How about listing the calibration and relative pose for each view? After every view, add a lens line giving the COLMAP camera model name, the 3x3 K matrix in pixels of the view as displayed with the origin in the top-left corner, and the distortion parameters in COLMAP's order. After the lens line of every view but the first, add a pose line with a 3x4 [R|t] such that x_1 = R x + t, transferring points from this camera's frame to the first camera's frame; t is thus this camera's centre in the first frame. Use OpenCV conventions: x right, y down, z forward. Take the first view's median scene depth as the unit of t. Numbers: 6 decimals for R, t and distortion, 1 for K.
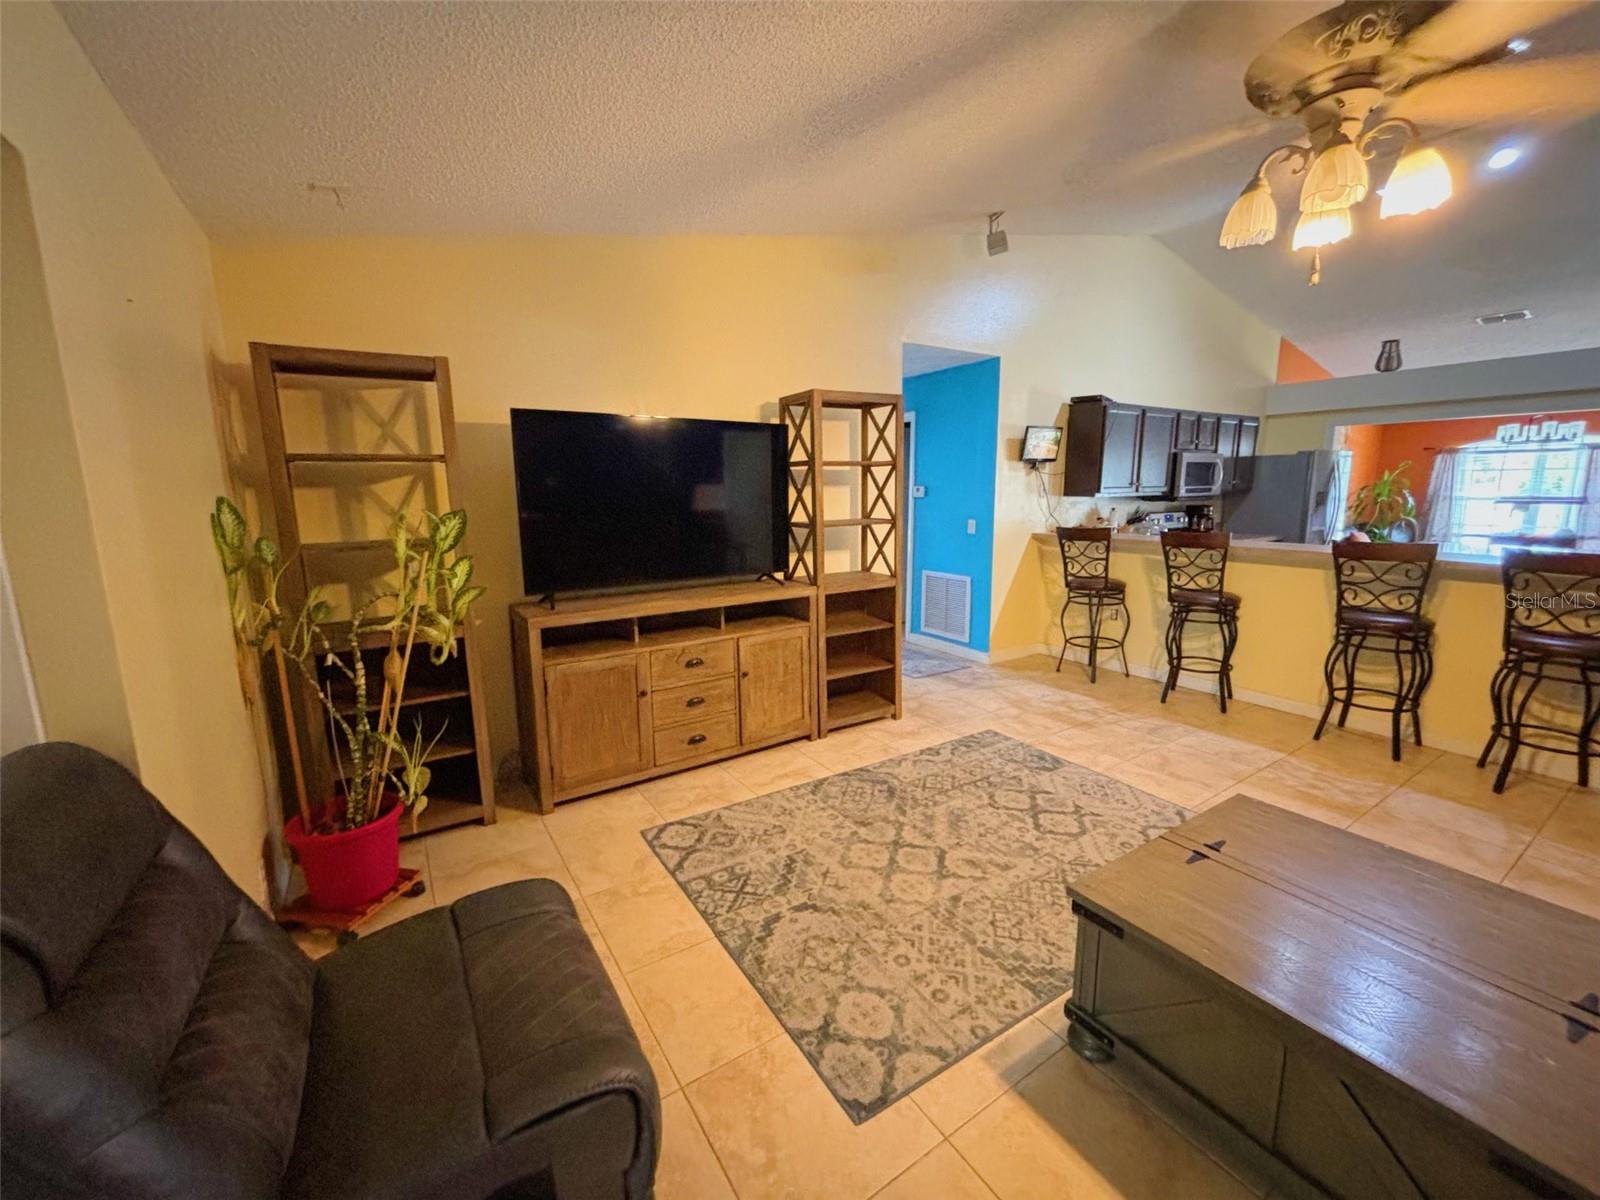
lens RADIAL K [[636.2, 0, 809.3], [0, 636.2, 589.5], [0, 0, 1]] dist [-0.002160, -0.000281]
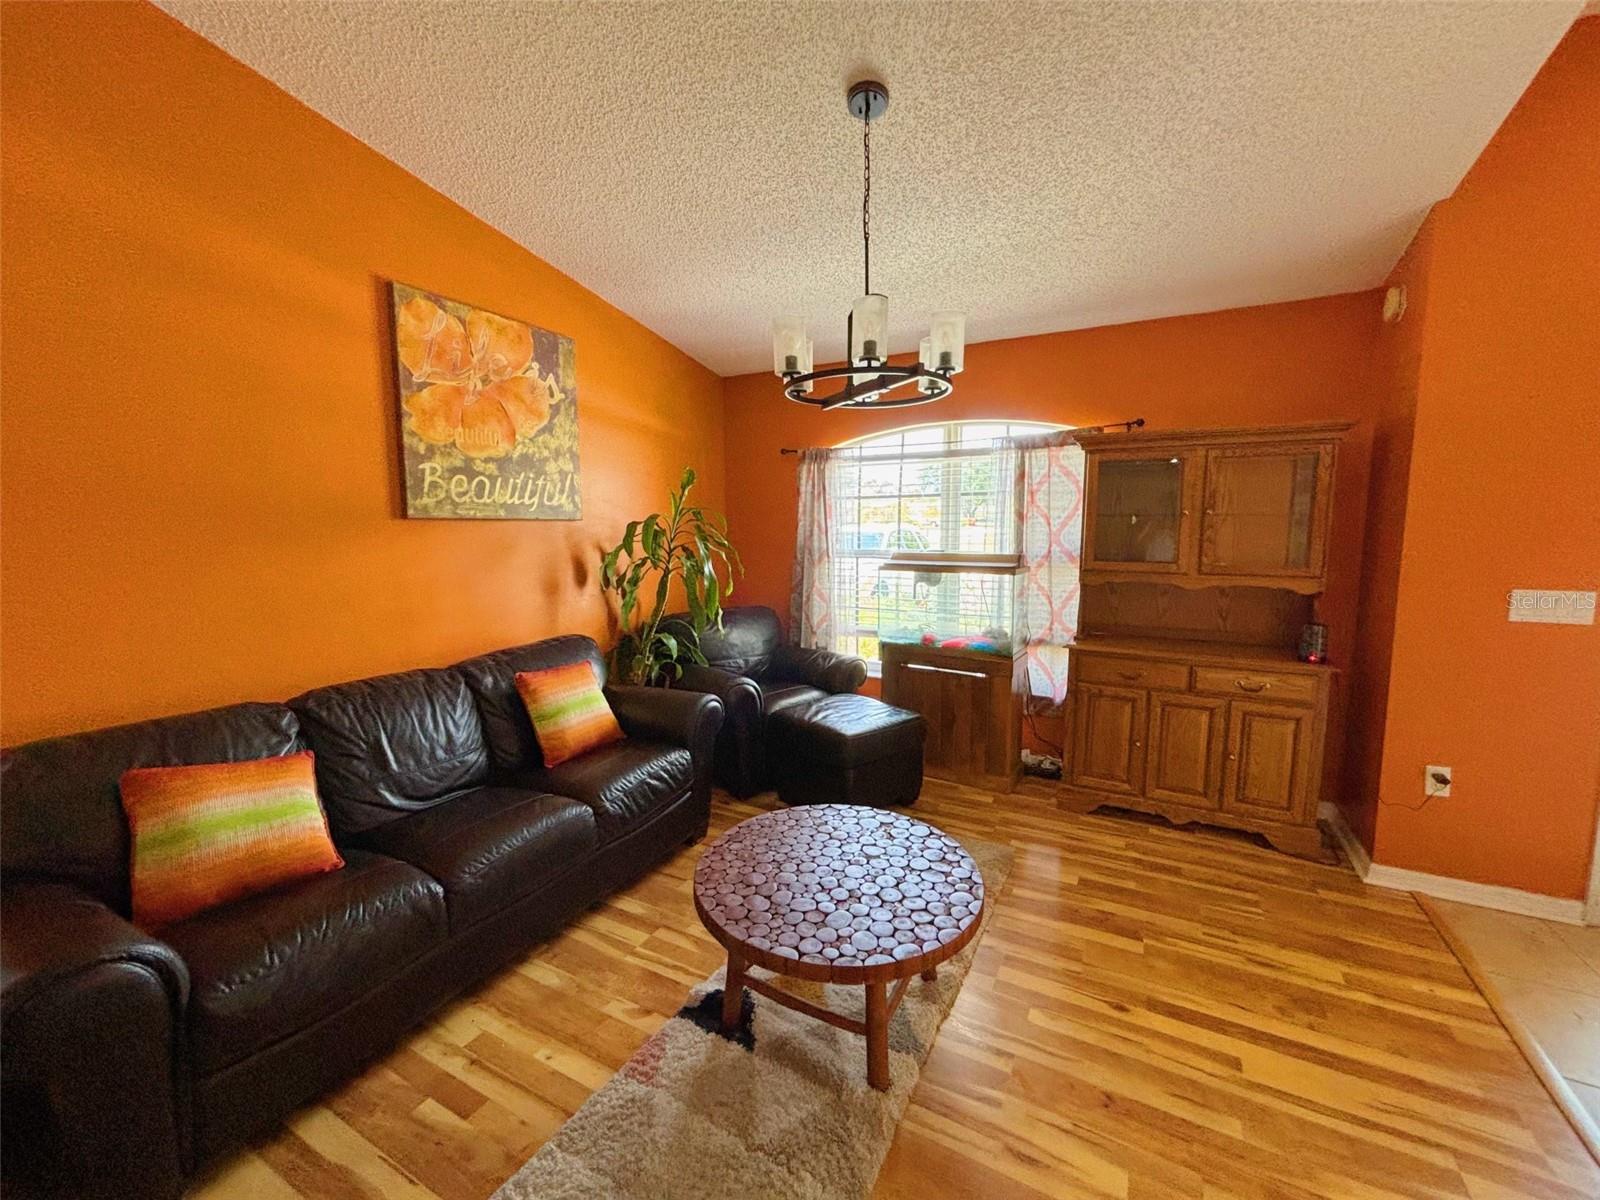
lens RADIAL K [[644.1, 0, 802.9], [0, 644.1, 594.6], [0, 0, 1]] dist [-0.002467, -0.000162]
pose [[0.882741, -0.048927, 0.467305, 2.095935], [0.076637, 0.996238, -0.040460, -0.267737], [-0.463568, 0.071529, 0.883170, 1.612932]]
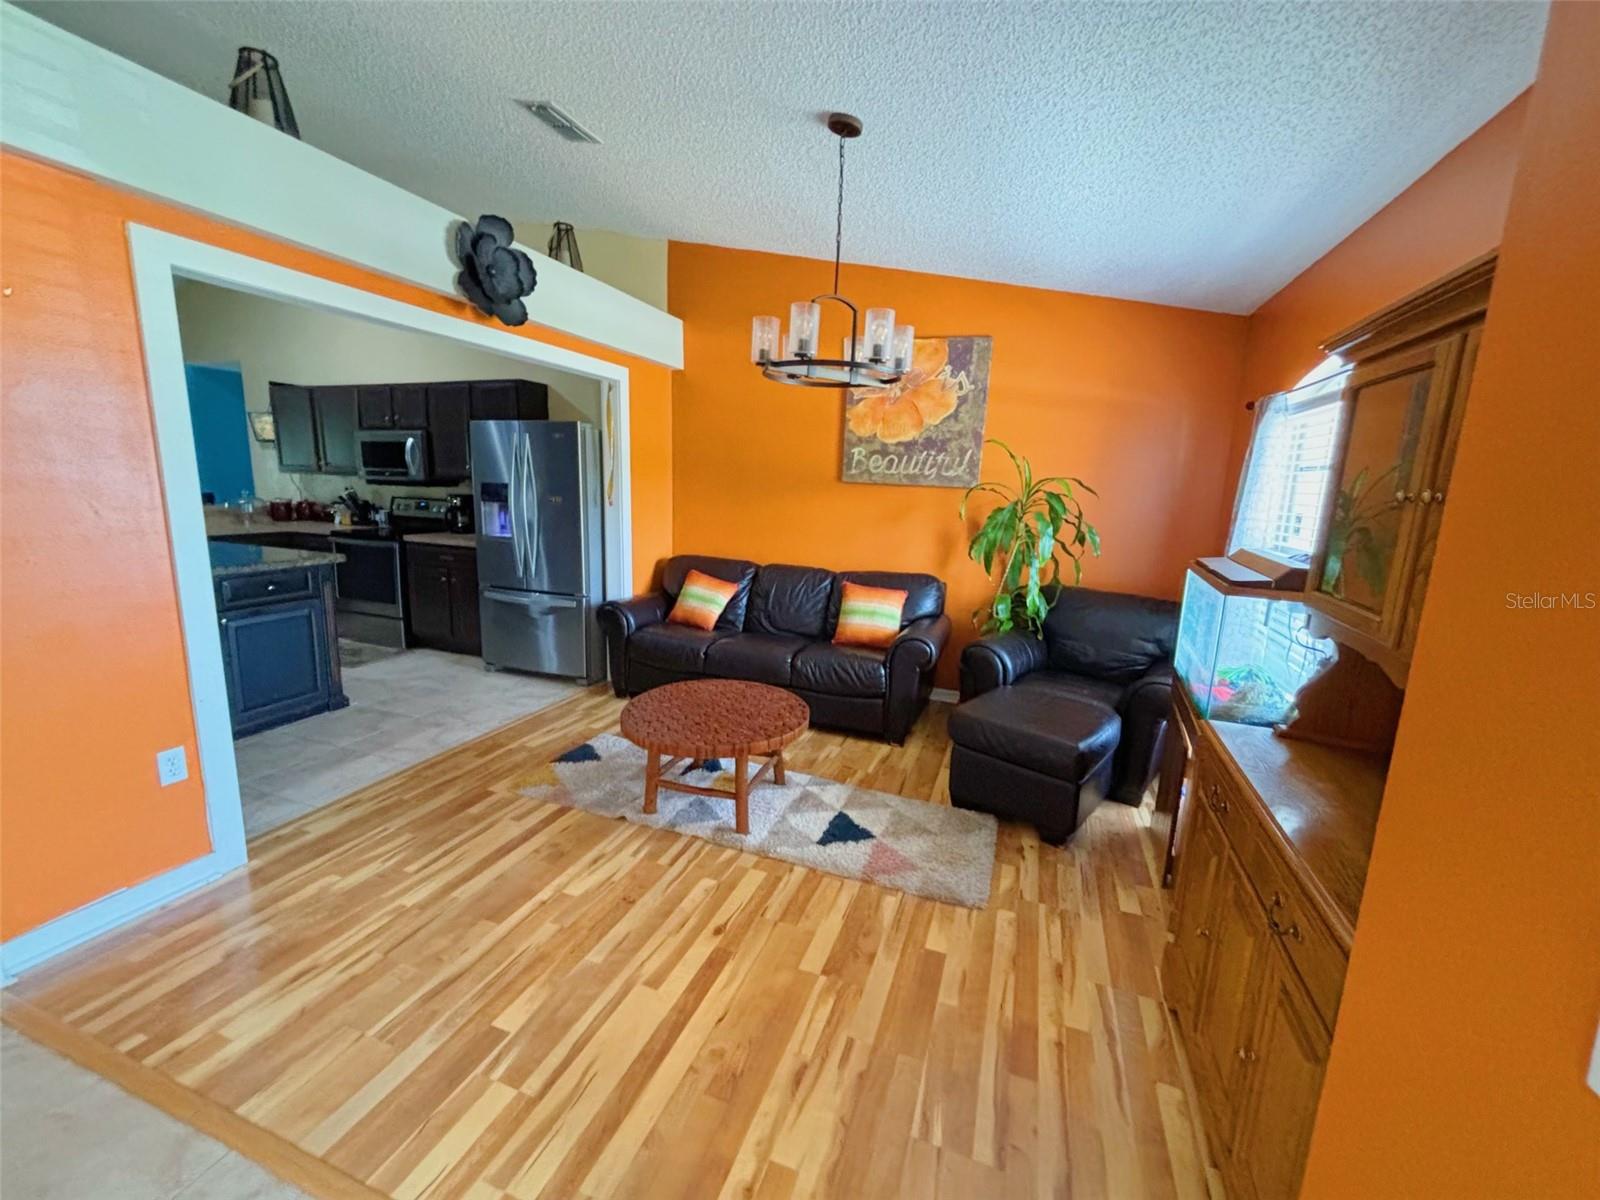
lens RADIAL K [[644.1, 0, 802.9], [0, 644.1, 594.6], [0, 0, 1]] dist [-0.002467, -0.000162]
pose [[0.597279, 0.169675, -0.783880, 2.998530], [-0.169839, 0.981958, 0.083140, -0.295094], [0.783845, 0.083476, 0.615320, 1.653878]]
